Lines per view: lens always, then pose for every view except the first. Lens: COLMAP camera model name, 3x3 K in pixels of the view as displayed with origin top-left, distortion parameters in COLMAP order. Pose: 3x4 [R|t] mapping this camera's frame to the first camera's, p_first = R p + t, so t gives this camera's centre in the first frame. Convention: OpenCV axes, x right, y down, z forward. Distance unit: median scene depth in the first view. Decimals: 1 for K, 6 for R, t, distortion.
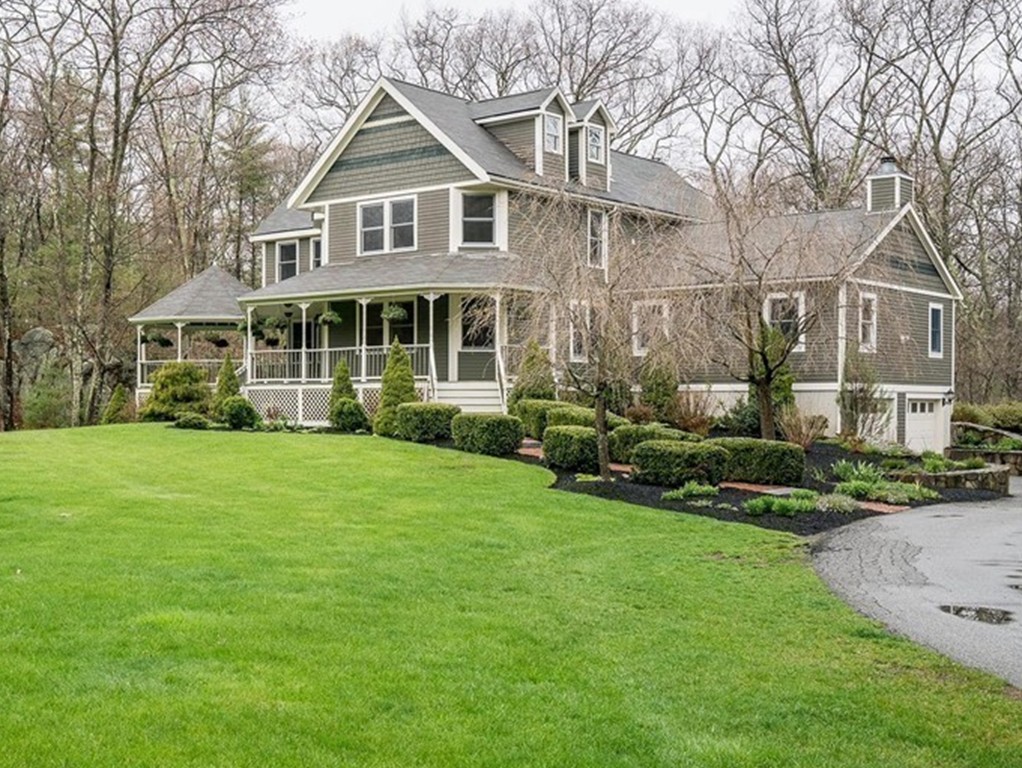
lens RADIAL K [[2005.1, 0, 511.0], [0, 2005.1, 384.0], [0, 0, 1]] dist [-0.018989, -0.114706]
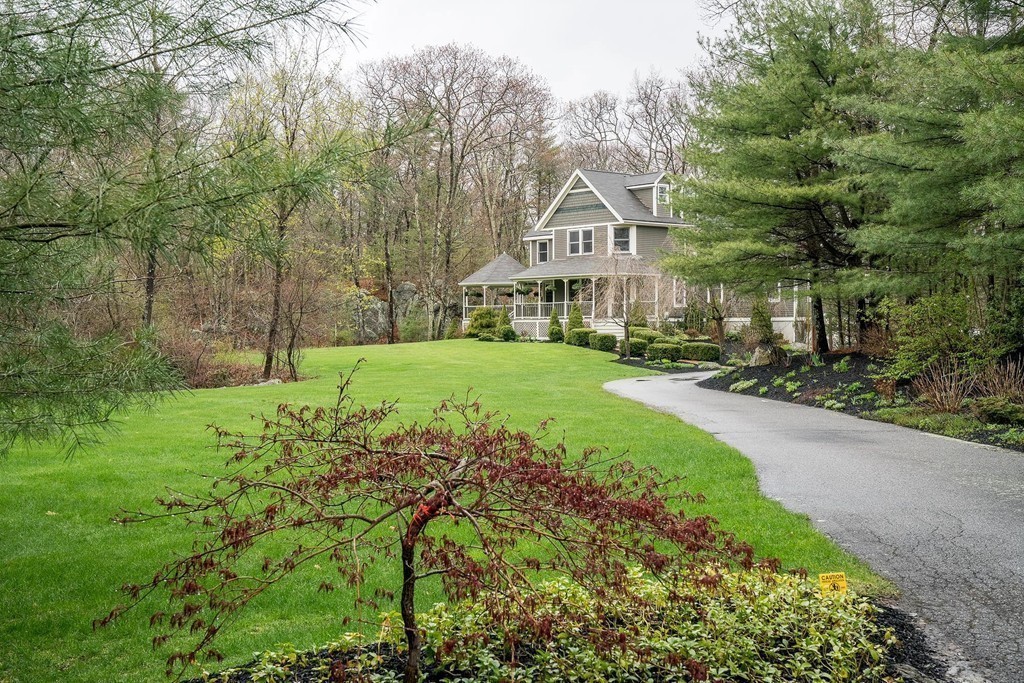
lens RADIAL K [[561.6, 0, 514.9], [0, 561.6, 330.3], [0, 0, 1]] dist [0.014633, -0.000174]
pose [[0.997627, -0.006482, -0.068551, -0.089996], [0.007072, 0.999940, 0.008373, 0.006408], [0.068492, -0.008838, 0.997613, 0.422032]]
